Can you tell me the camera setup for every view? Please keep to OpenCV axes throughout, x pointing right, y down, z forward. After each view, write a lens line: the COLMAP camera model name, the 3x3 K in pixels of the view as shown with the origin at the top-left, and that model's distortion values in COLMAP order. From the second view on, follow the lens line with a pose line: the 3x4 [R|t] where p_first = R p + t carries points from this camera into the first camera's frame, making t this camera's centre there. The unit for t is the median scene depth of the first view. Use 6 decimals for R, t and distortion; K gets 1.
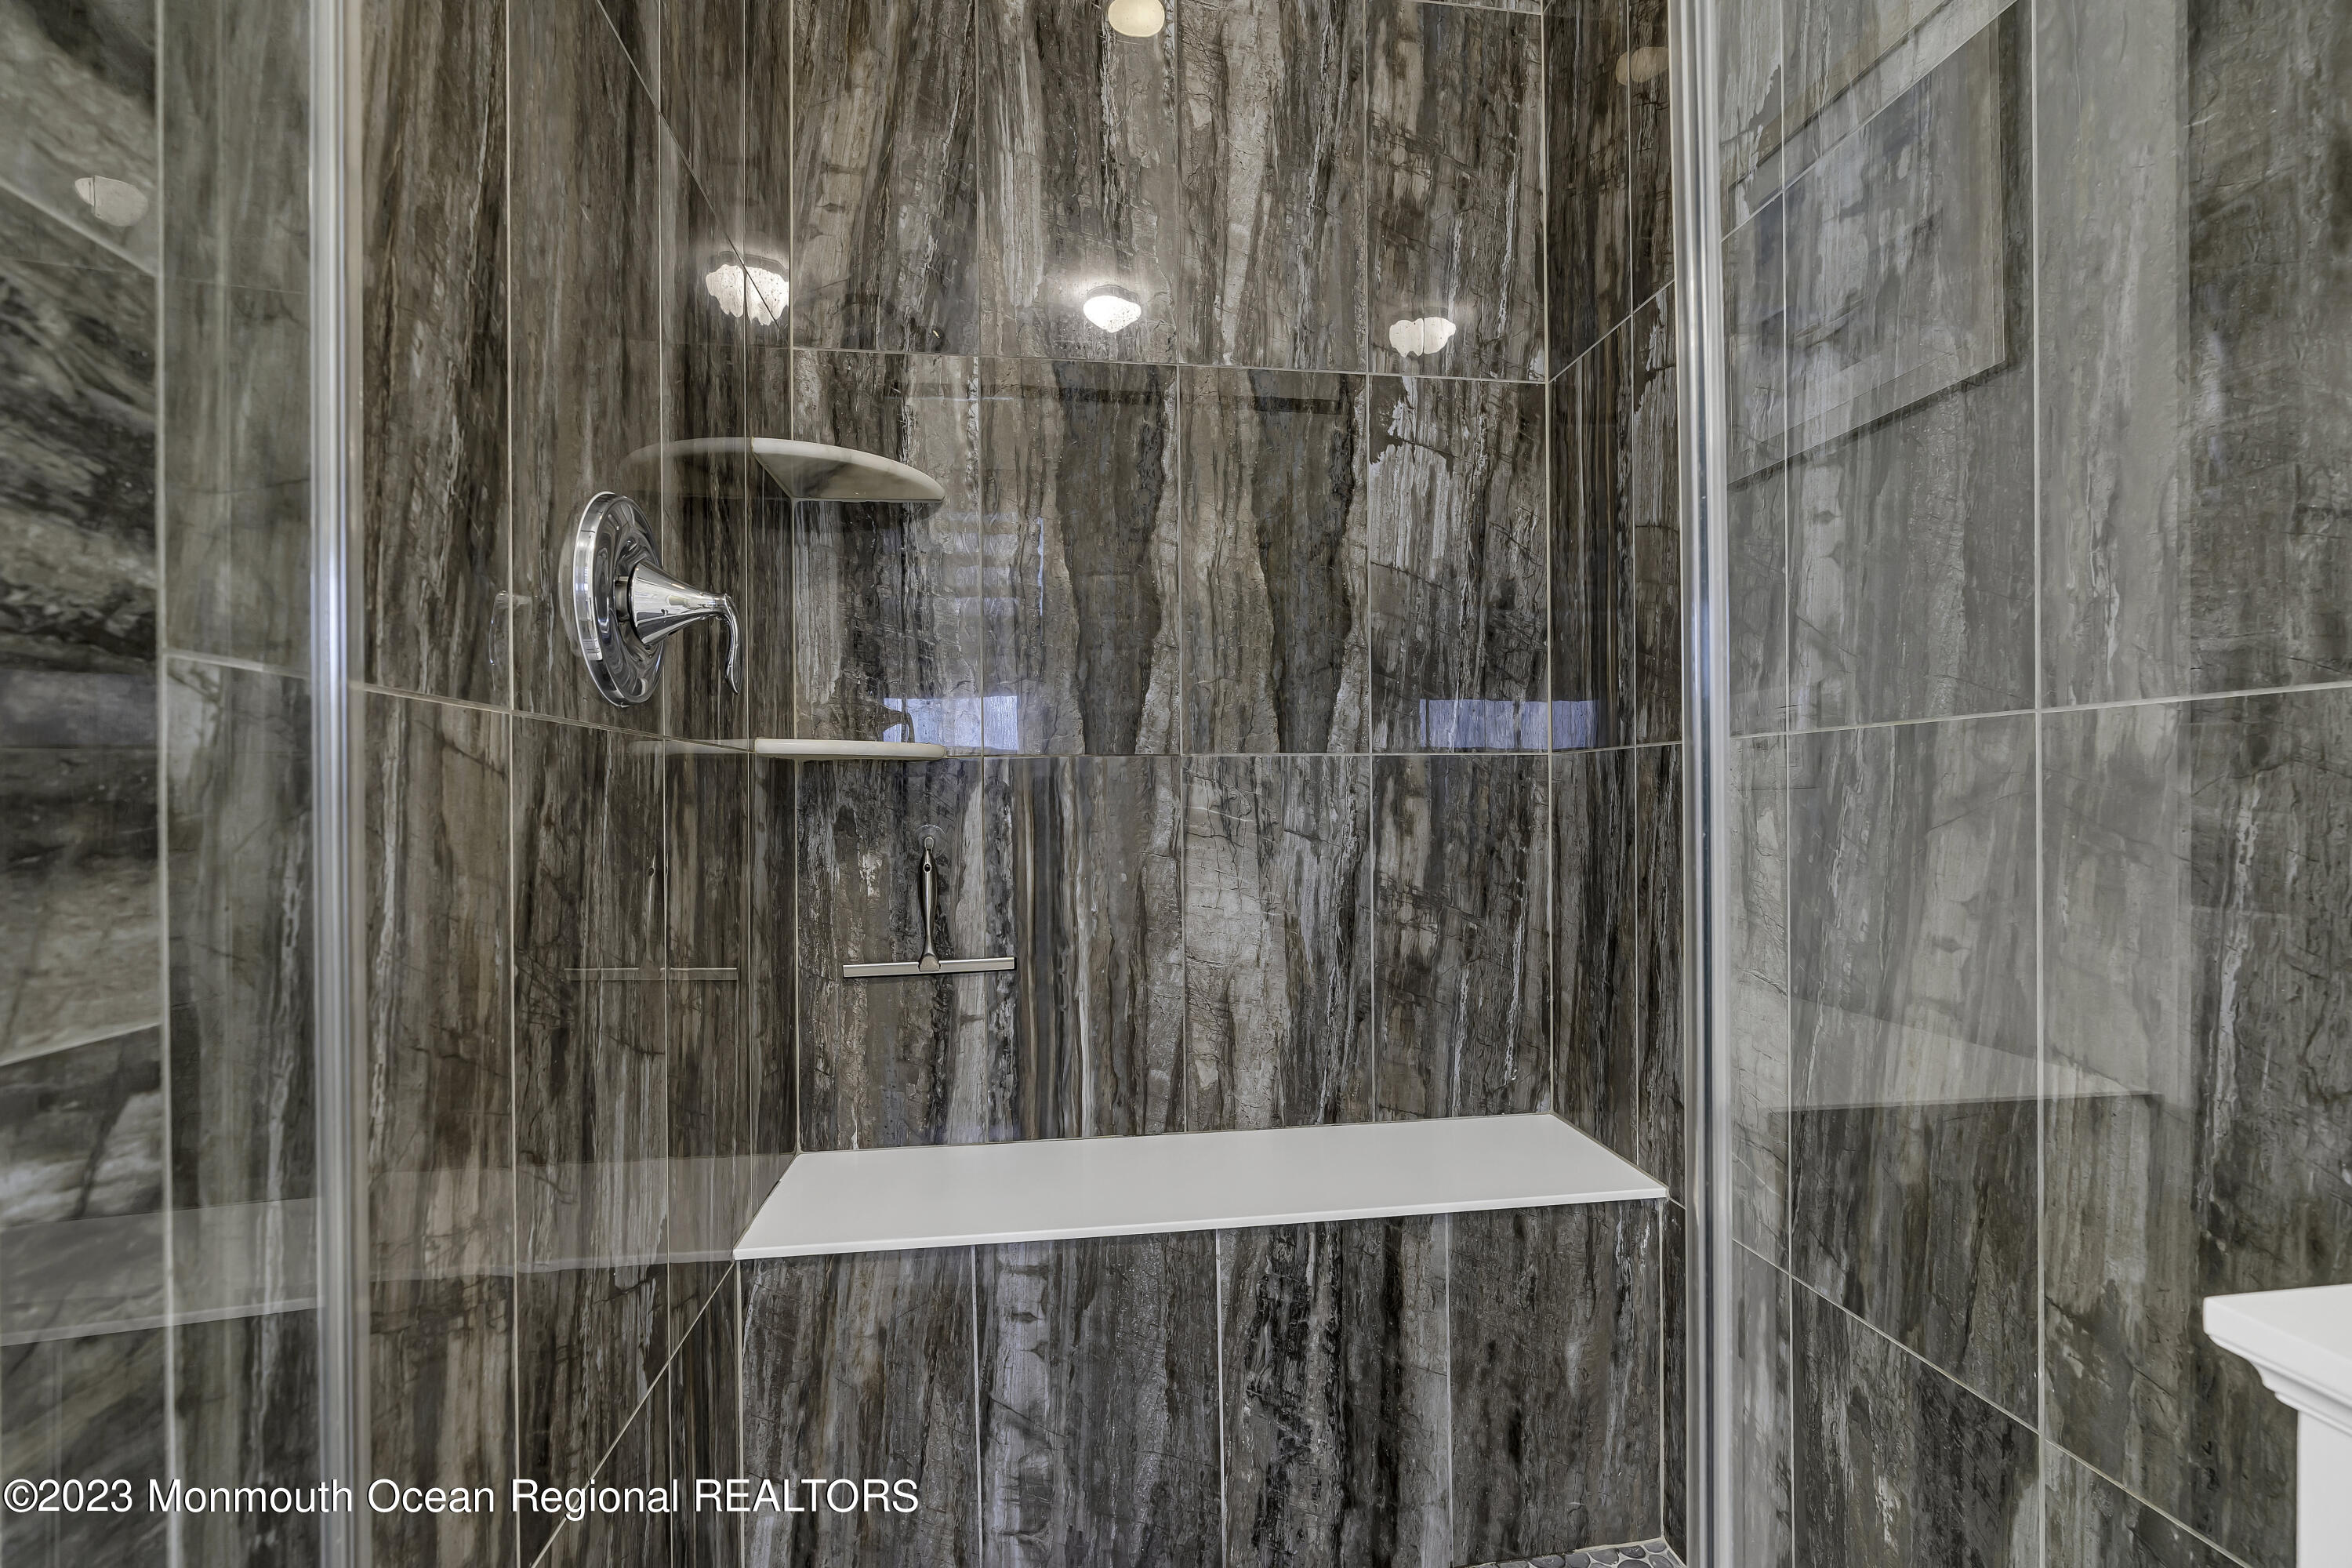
lens RADIAL K [[1048.9, 0, 1175.5], [0, 1048.9, 808.5], [0, 0, 1]] dist [-0.010058, 0.000625]
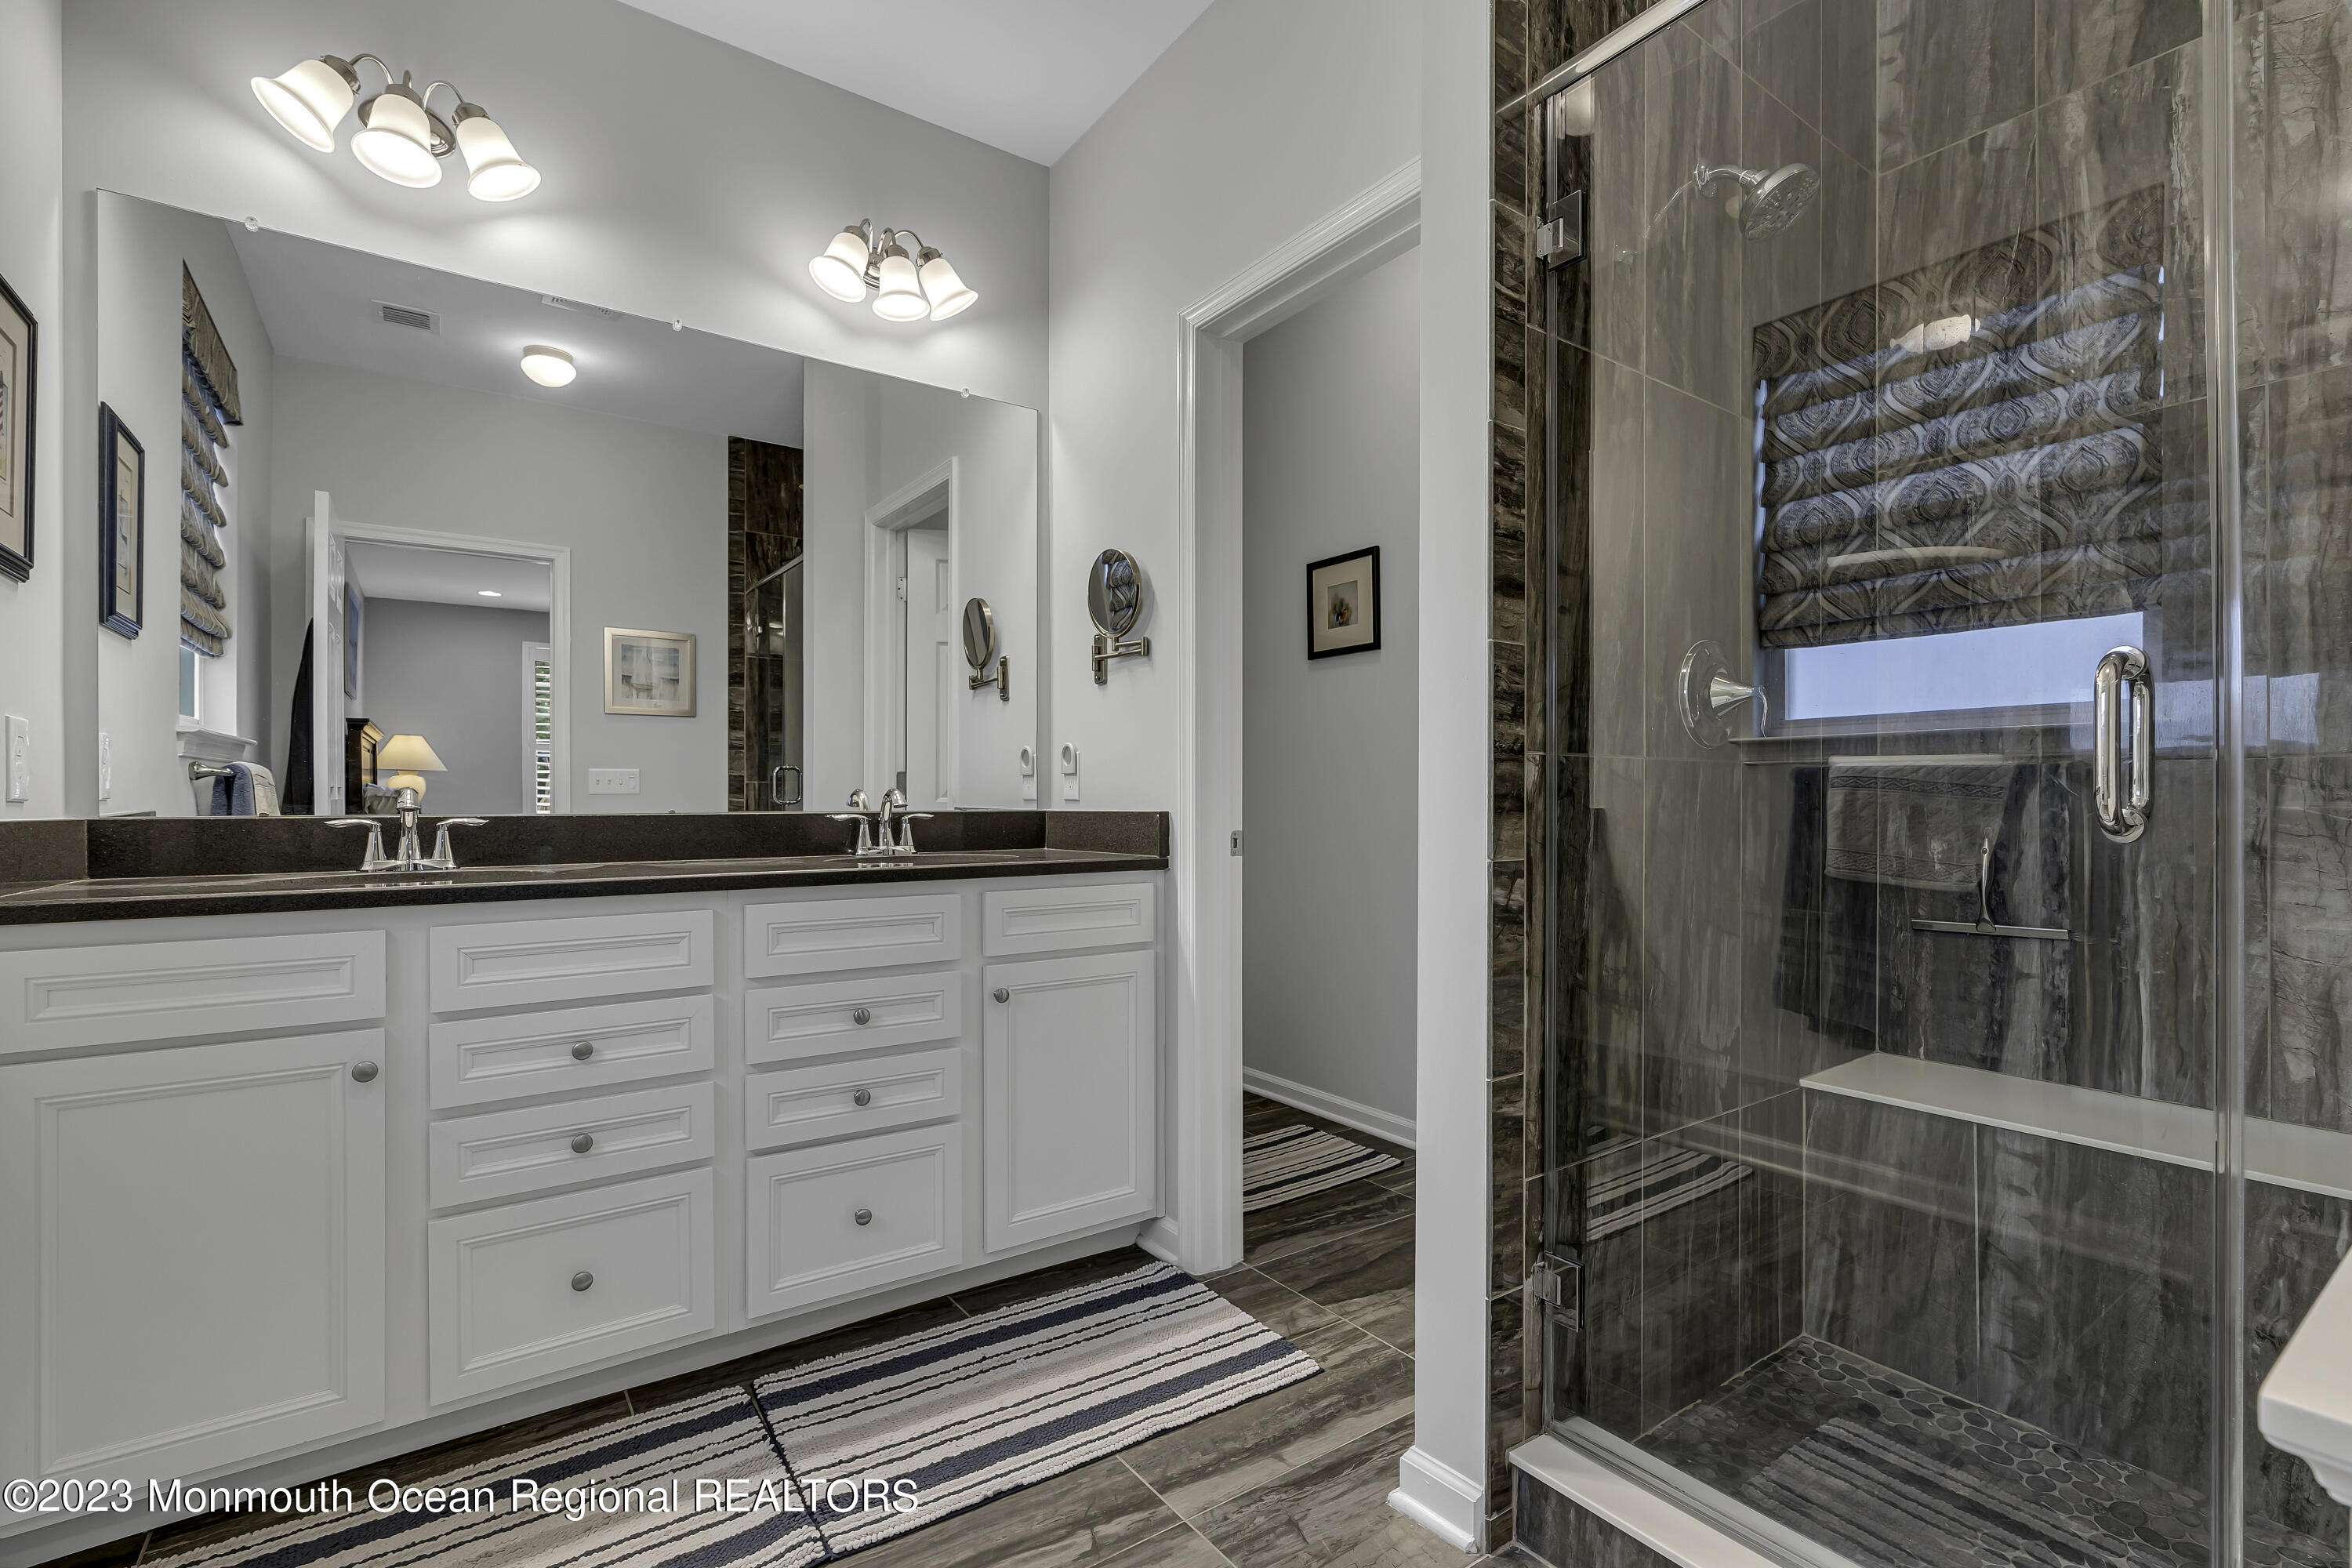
lens RADIAL K [[1081.9, 0, 1191.8], [0, 1081.9, 779.9], [0, 0, 1]] dist [-0.011609, 0.004021]
pose [[0.462122, -0.008770, -0.886773, 0.477753], [-0.013676, 0.999762, -0.017015, 0.005199], [0.886711, 0.019990, 0.461892, -0.462168]]
